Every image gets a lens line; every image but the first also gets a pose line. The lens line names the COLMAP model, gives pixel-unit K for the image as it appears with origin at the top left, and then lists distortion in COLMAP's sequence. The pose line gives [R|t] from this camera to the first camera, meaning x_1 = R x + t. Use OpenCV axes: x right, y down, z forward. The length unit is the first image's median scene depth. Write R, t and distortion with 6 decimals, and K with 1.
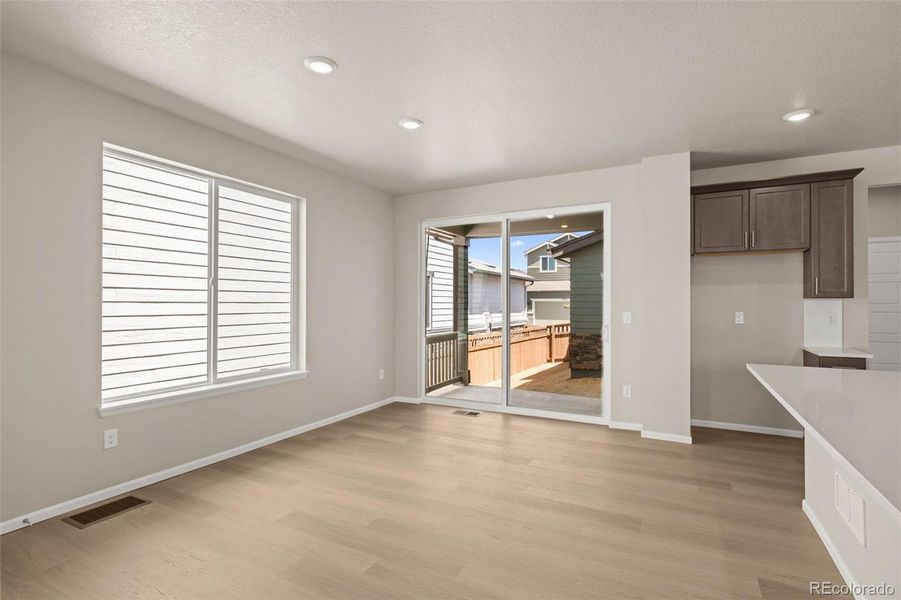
lens RADIAL K [[438.6, 0, 450.0], [0, 438.6, 302.7], [0, 0, 1]] dist [0.002239, 0.000537]
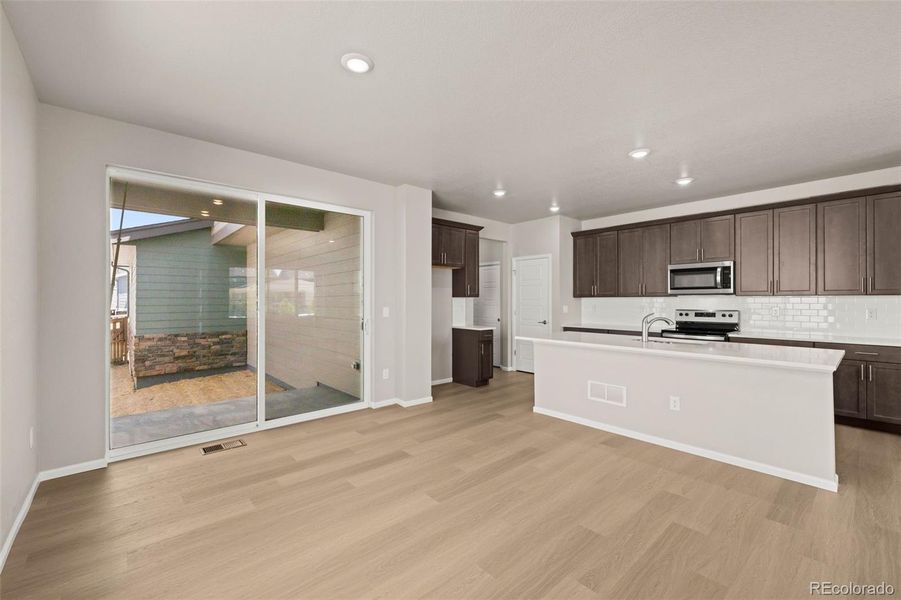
lens RADIAL K [[374.7, 0, 452.8], [0, 374.7, 300.4], [0, 0, 1]] dist [-0.000609, -0.000134]
pose [[0.358697, -0.001201, 0.933453, -0.530896], [-0.001100, 0.999998, 0.001709, -0.000008], [-0.933453, -0.001640, 0.358695, 0.509516]]
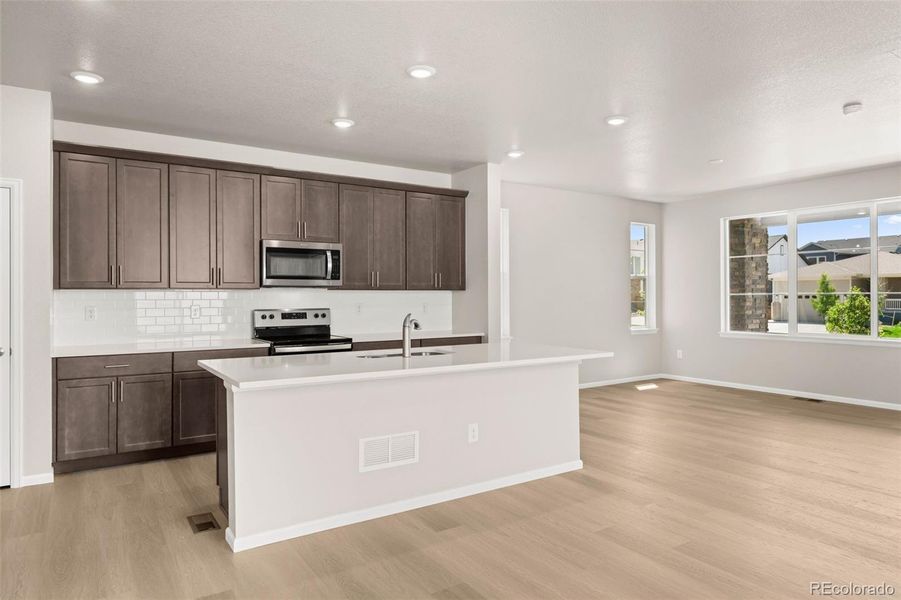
lens RADIAL K [[566.6, 0, 449.9], [0, 566.6, 294.8], [0, 0, 1]] dist [0.000520, -0.000558]
pose [[-0.872102, 0.002267, 0.489318, -0.023700], [0.000898, 0.999995, -0.003034, 0.003874], [-0.489323, -0.002206, -0.872100, 1.156717]]
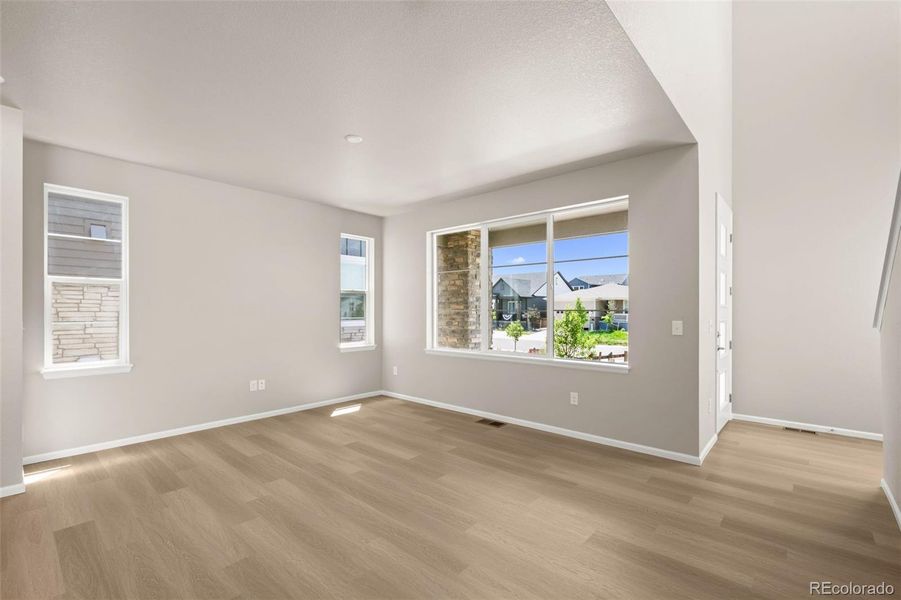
lens RADIAL K [[396.4, 0, 455.1], [0, 396.4, 309.9], [0, 0, 1]] dist [0.000675, 0.000086]
pose [[-0.968917, -0.004031, 0.247355, -0.302531], [-0.004774, 0.999986, -0.002402, -0.002040], [-0.247342, -0.003508, -0.968922, 0.264976]]
